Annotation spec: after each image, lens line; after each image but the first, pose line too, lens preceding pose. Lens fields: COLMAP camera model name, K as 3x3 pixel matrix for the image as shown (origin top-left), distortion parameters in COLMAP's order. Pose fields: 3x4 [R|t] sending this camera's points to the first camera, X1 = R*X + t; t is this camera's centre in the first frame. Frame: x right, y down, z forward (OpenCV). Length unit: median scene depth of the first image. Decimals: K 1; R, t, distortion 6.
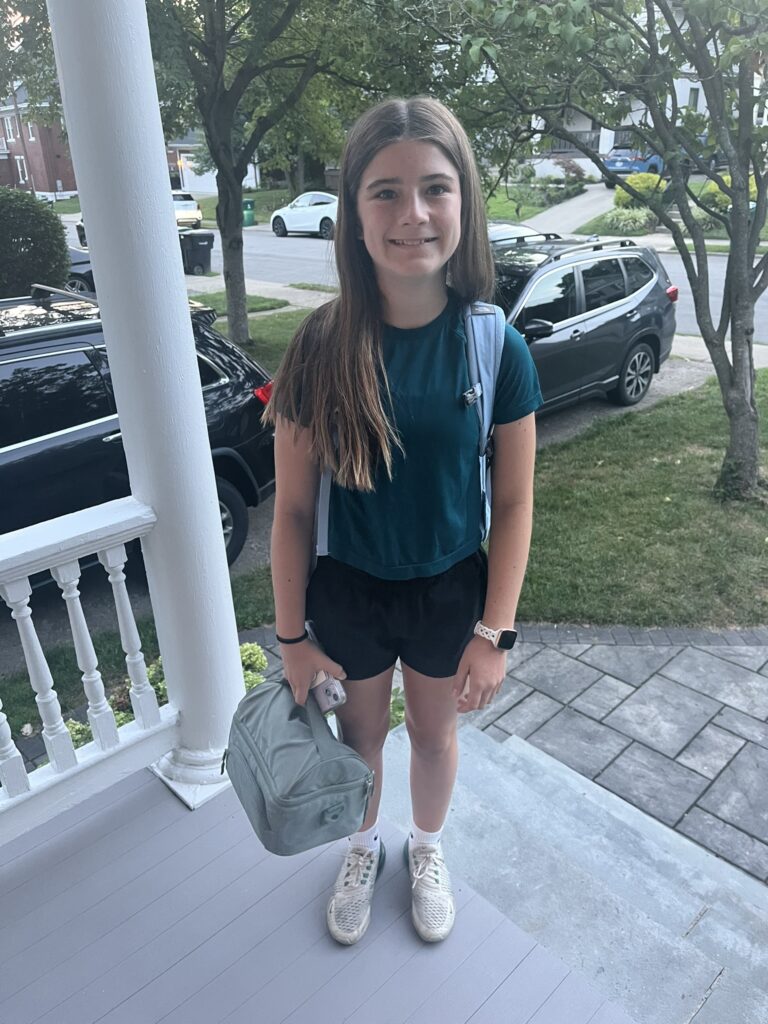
lens RADIAL K [[764.4, 0, 371.5], [0, 764.4, 529.8], [0, 0, 1]] dist [0.019196, -0.063728]
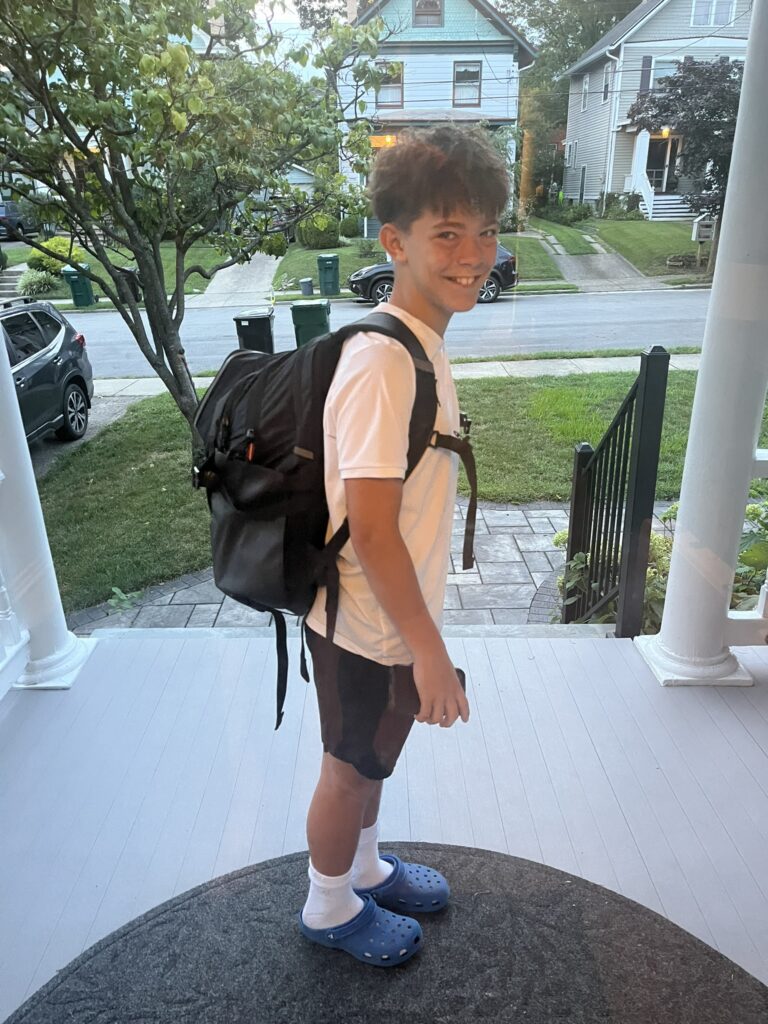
lens RADIAL K [[764.4, 0, 387.0], [0, 764.4, 542.2], [0, 0, 1]] dist [0.019196, -0.063728]
pose [[0.674181, -0.279657, 0.683573, -0.340944], [0.320829, 0.944547, 0.070003, 0.097595], [-0.665243, 0.172115, 0.726518, -0.200781]]
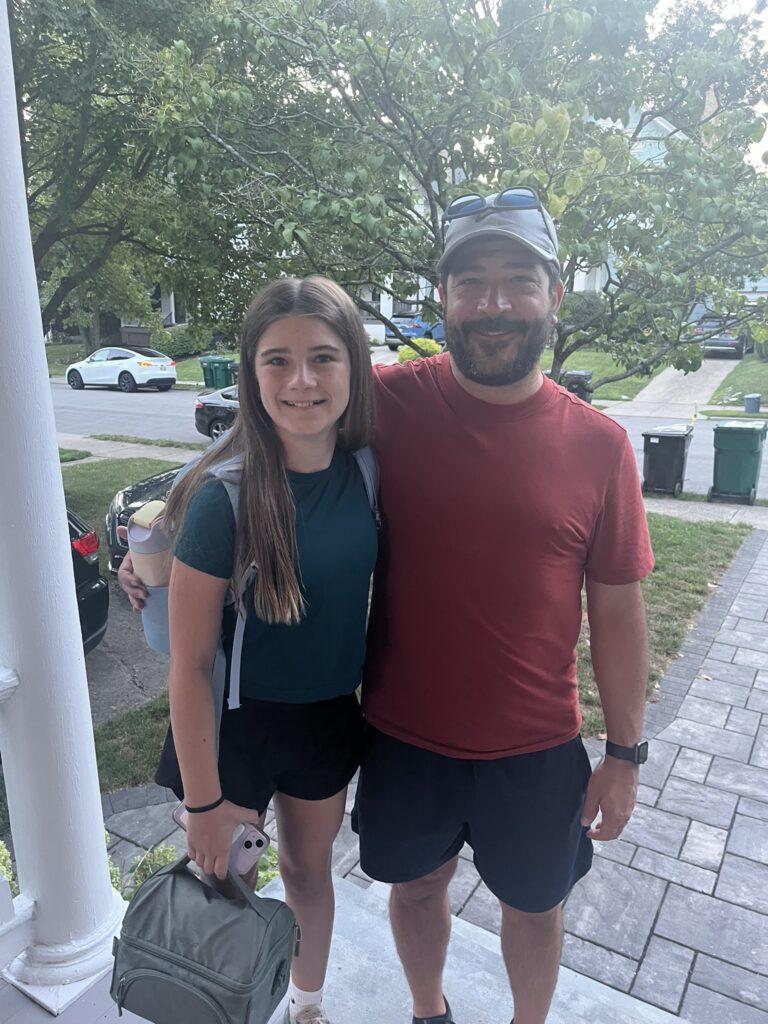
lens RADIAL K [[764.4, 0, 374.8], [0, 764.4, 526.8], [0, 0, 1]] dist [0.019196, -0.063728]
pose [[0.967043, -0.035733, 0.252092, -0.038045], [0.082679, 0.980519, -0.178178, 0.000530], [-0.240814, 0.193149, 0.951158, -0.009324]]
